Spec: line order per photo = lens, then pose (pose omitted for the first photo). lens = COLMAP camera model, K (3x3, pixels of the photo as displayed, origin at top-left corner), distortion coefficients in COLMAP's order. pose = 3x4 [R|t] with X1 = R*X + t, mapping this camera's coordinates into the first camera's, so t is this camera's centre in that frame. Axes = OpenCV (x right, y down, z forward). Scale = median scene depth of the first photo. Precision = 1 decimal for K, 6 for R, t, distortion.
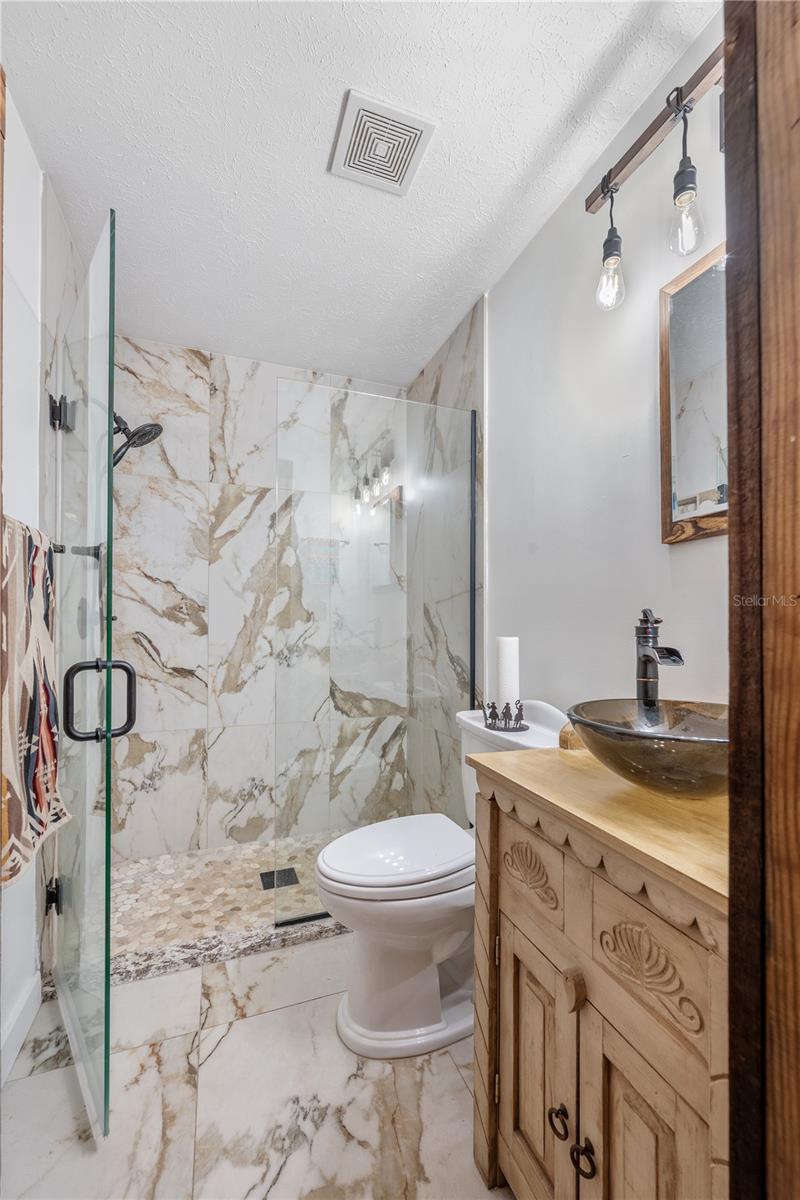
lens RADIAL K [[485.3, 0, 398.8], [0, 485.3, 610.3], [0, 0, 1]] dist [-0.002441, 0.000461]
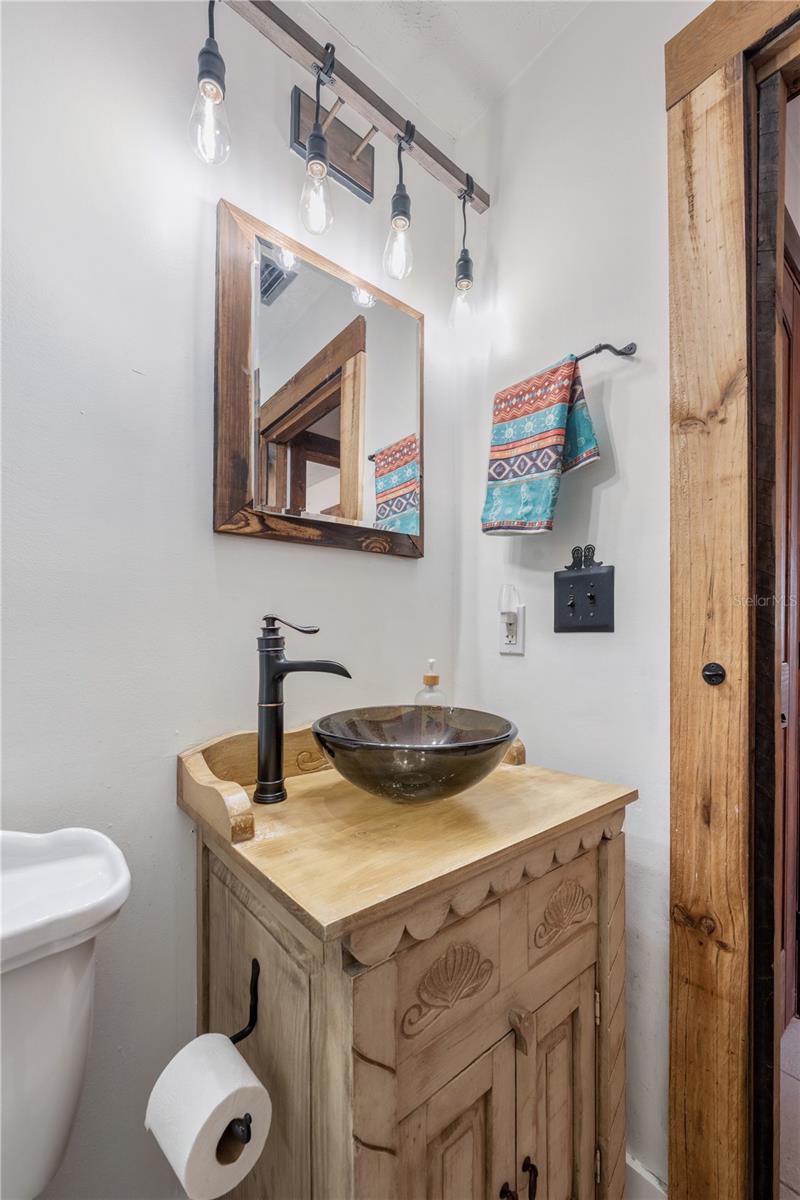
lens RADIAL K [[485.3, 0, 397.1], [0, 485.3, 629.1], [0, 0, 1]] dist [-0.002441, 0.000461]
pose [[-0.324131, 0.001449, 0.946011, -0.251767], [-0.027005, 0.999577, -0.010784, 0.019138], [-0.945627, -0.029043, -0.323955, 0.877157]]
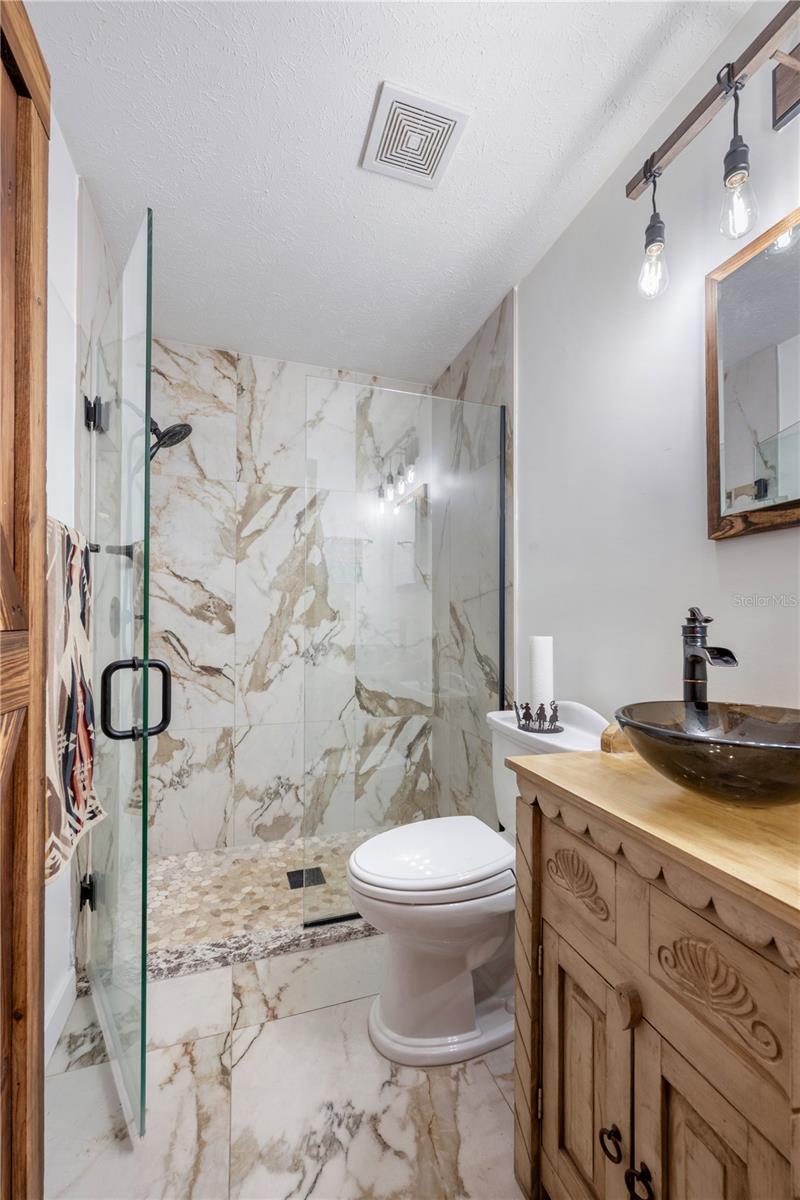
lens RADIAL K [[485.3, 0, 400.7], [0, 485.3, 607.9], [0, 0, 1]] dist [-0.002441, 0.000461]
pose [[0.999363, -0.000303, -0.035692, -0.029718], [0.000212, 0.999997, -0.002575, 0.000557], [0.035692, 0.002566, 0.999360, 0.015924]]
